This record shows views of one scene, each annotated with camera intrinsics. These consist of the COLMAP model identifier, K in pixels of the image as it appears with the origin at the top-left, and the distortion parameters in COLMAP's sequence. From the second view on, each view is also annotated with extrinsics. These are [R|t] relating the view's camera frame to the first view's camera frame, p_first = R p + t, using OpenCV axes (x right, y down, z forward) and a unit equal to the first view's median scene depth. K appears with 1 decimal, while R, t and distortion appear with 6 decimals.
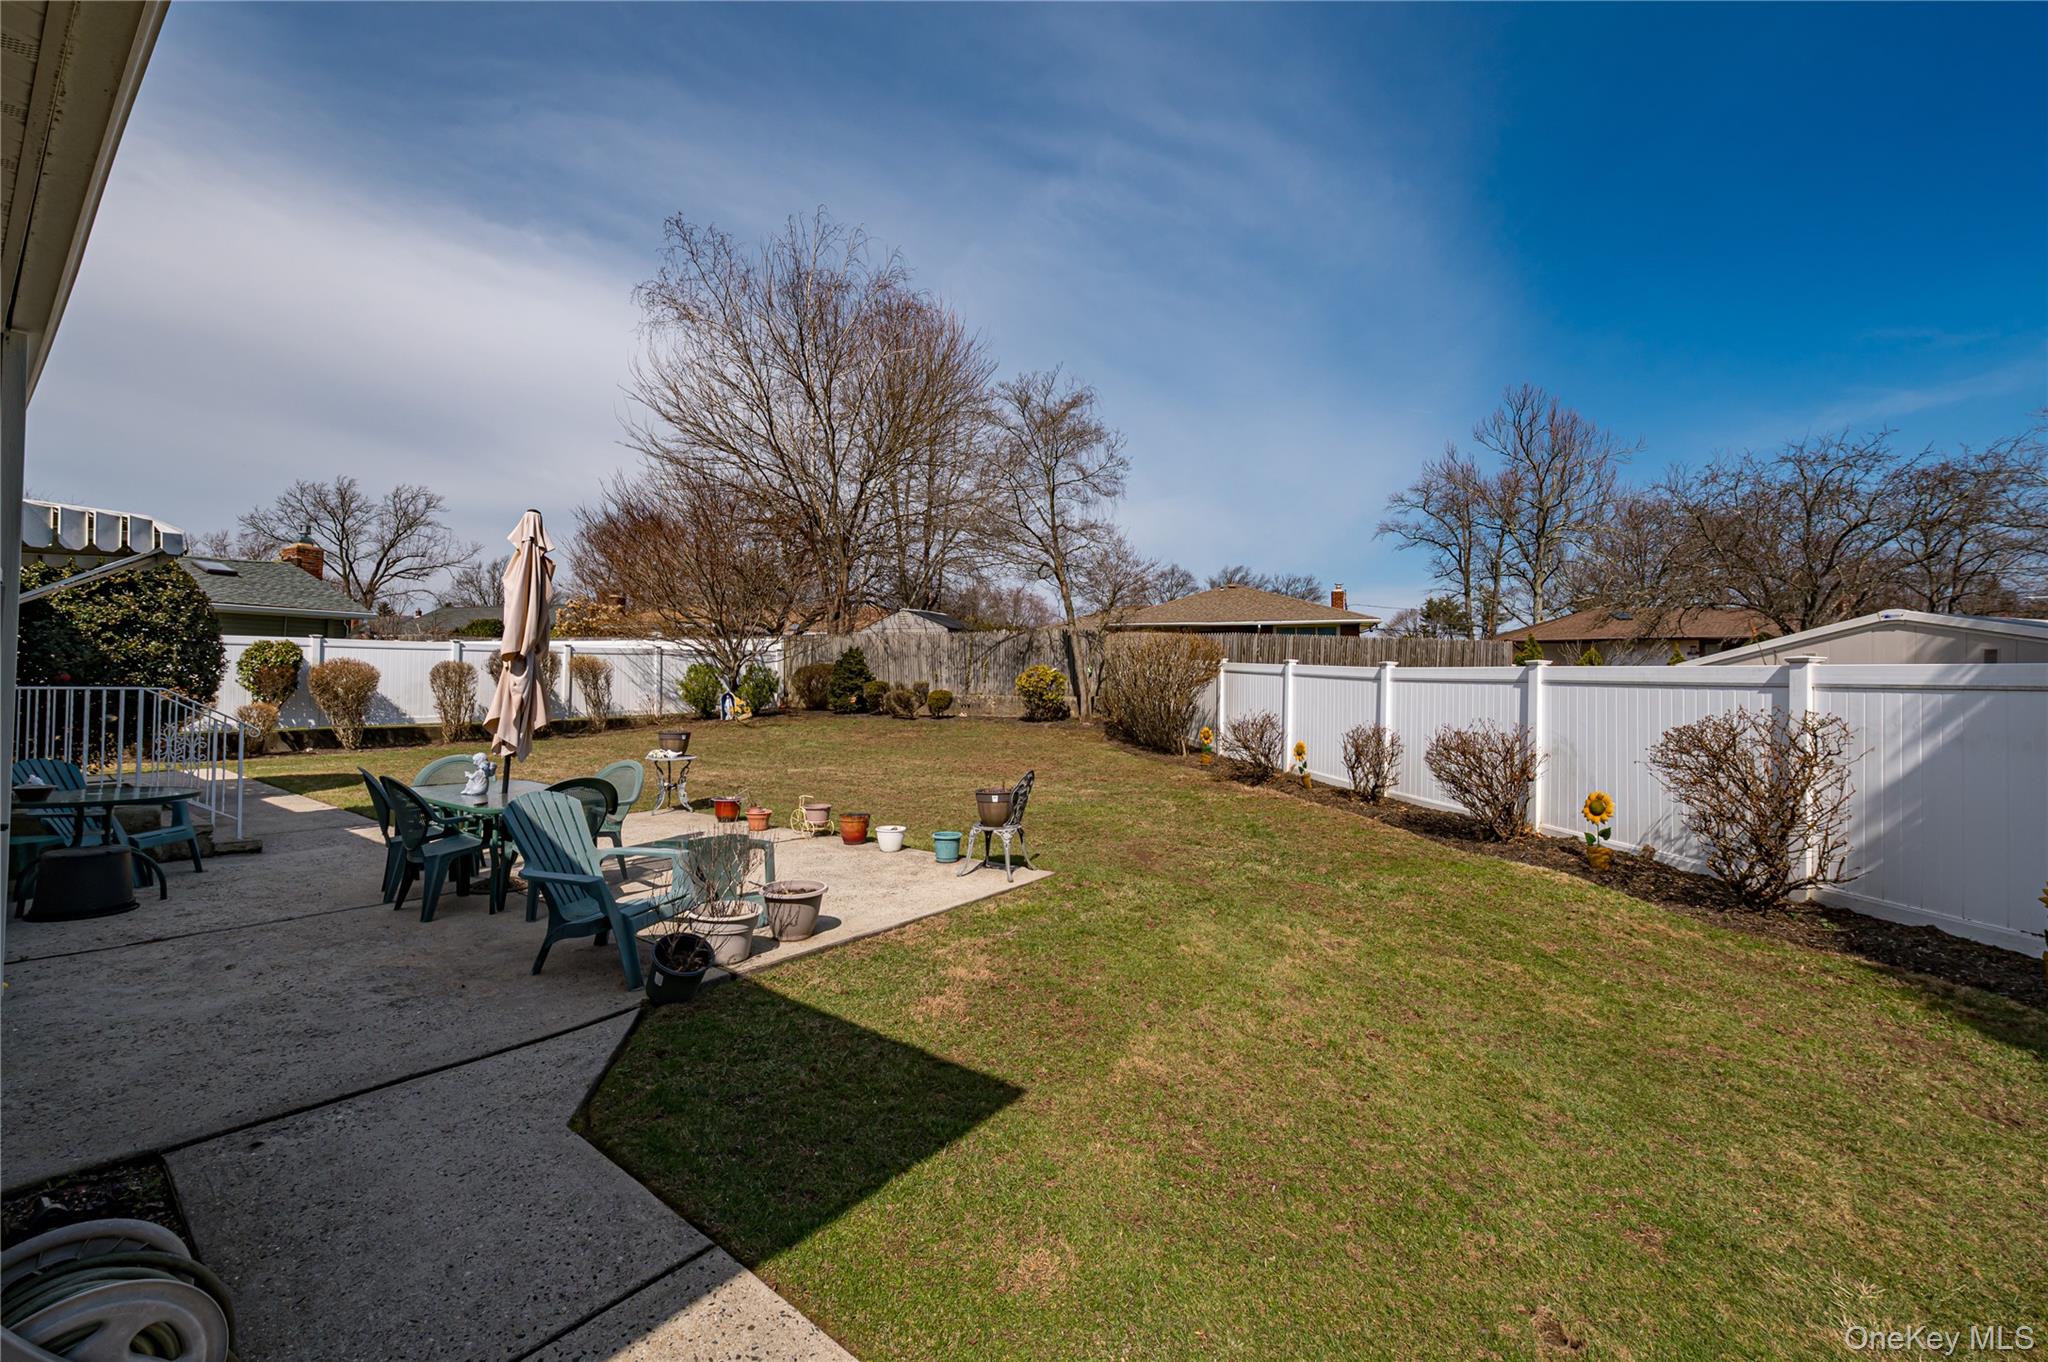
lens RADIAL K [[792.2, 0, 1024.2], [0, 792.2, 681.8], [0, 0, 1]] dist [0.004095, 0.000061]
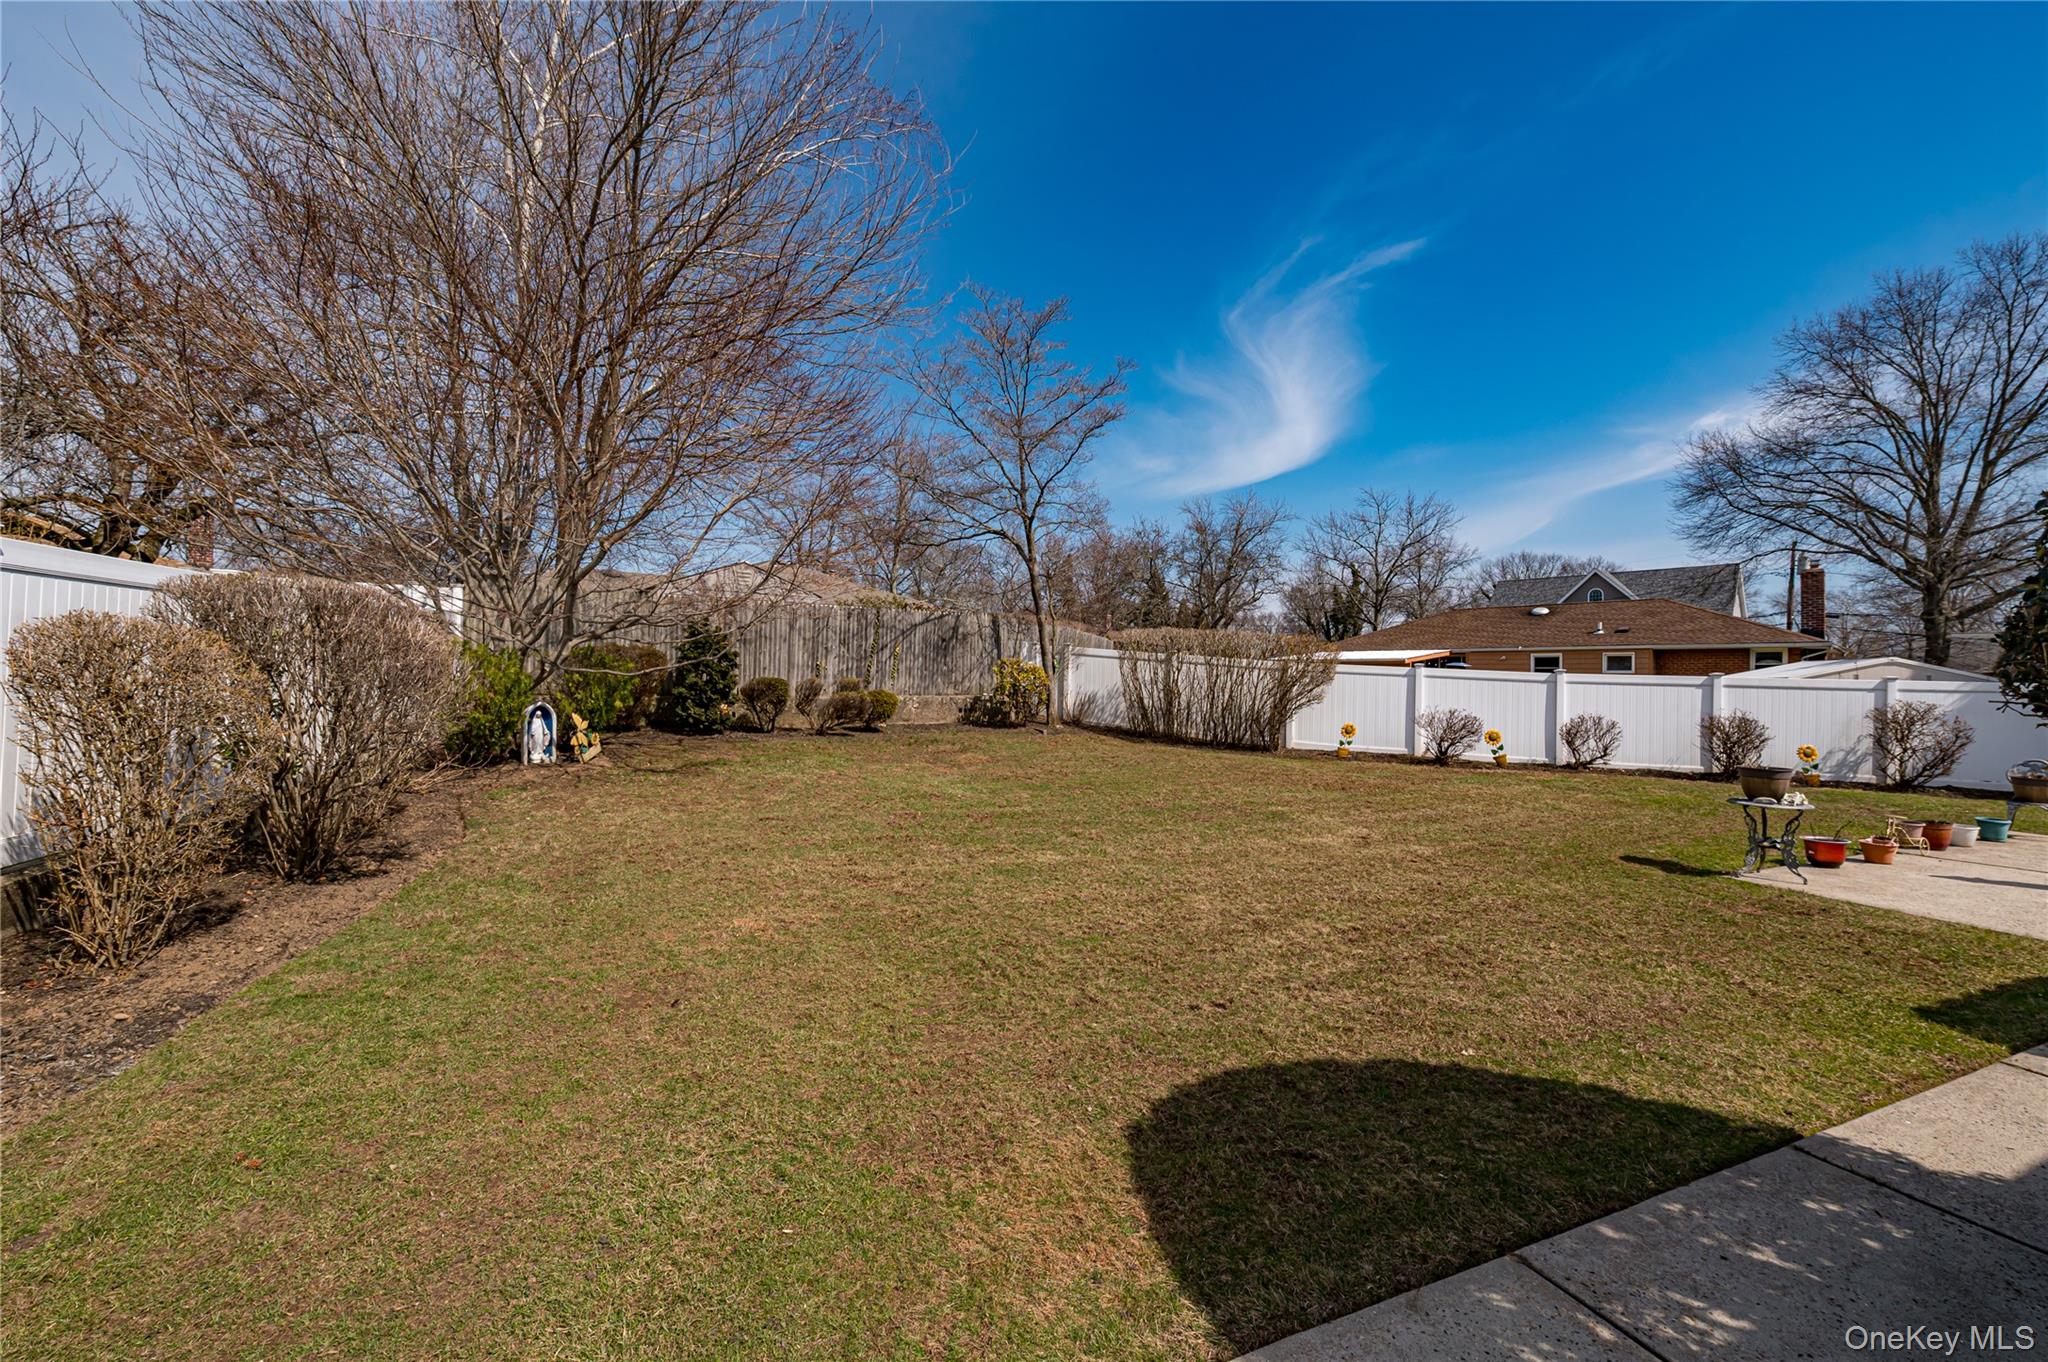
lens RADIAL K [[792.2, 0, 1022.0], [0, 792.2, 673.4], [0, 0, 1]] dist [0.004095, 0.000061]
pose [[0.530152, -0.009224, 0.847852, -1.216284], [-0.006784, 0.999863, 0.015119, -0.032138], [-0.847875, -0.013767, 0.530017, 1.025987]]
